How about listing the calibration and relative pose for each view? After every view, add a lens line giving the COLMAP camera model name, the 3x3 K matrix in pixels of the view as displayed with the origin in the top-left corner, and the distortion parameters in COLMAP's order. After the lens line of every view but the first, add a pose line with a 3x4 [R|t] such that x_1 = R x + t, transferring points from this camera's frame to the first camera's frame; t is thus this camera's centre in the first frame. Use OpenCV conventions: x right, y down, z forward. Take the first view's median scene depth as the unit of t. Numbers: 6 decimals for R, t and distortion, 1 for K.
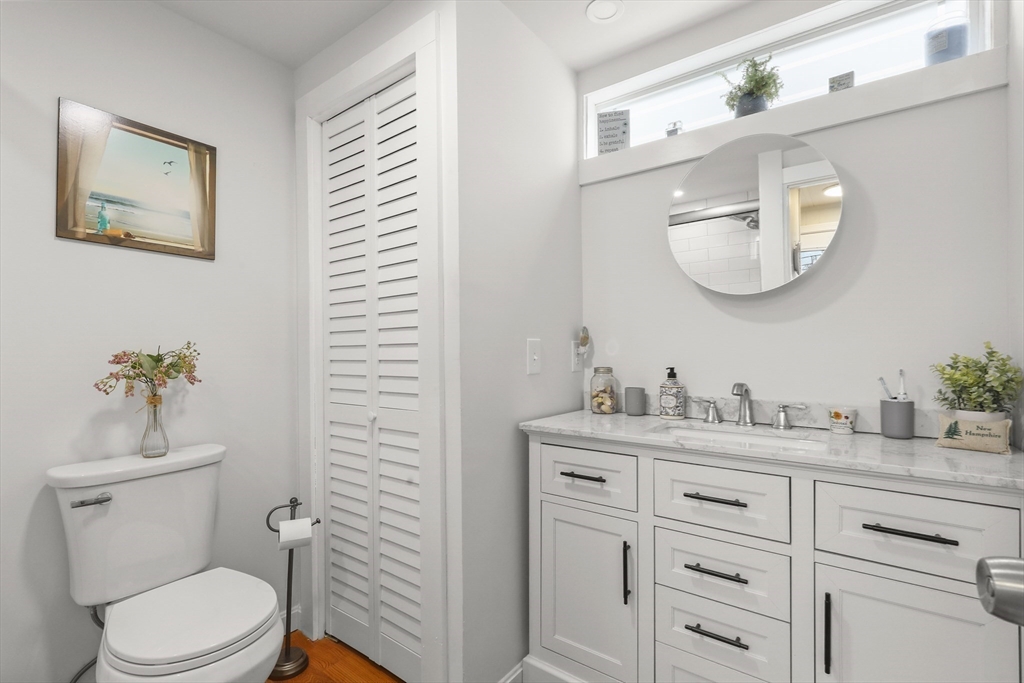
lens RADIAL K [[470.6, 0, 513.9], [0, 470.6, 352.9], [0, 0, 1]] dist [-0.000981, -0.000151]
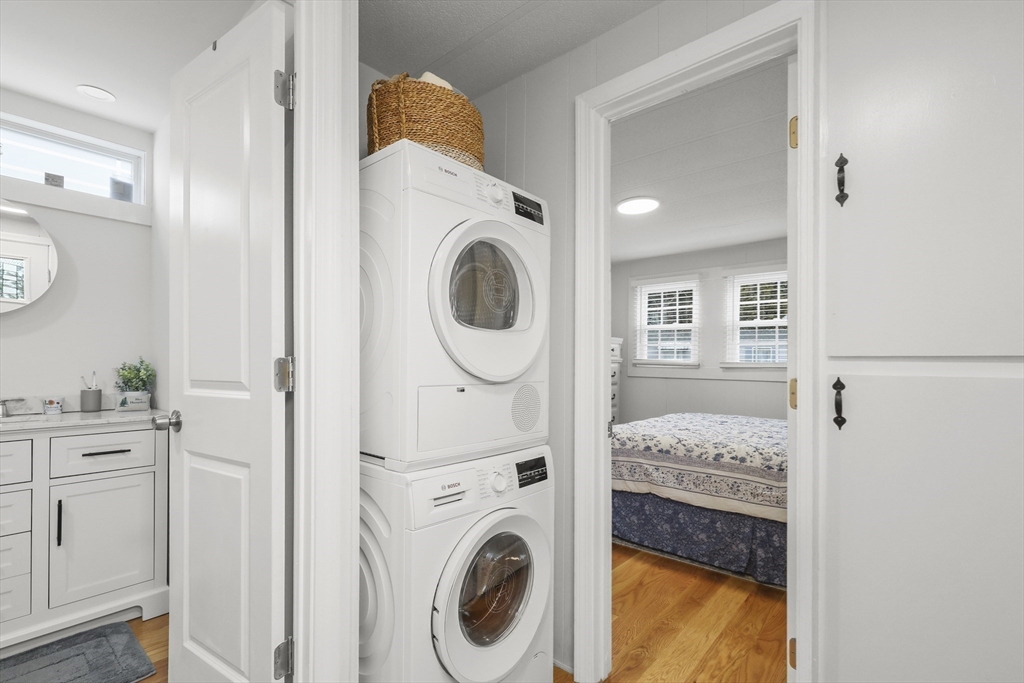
lens RADIAL K [[470.6, 0, 513.9], [0, 470.6, 352.9], [0, 0, 1]] dist [-0.000981, -0.000151]
pose [[0.076334, 0.020315, 0.996875, -0.802666], [-0.003668, 0.999791, -0.020093, -0.002439], [-0.997076, -0.002123, 0.076393, -0.680968]]
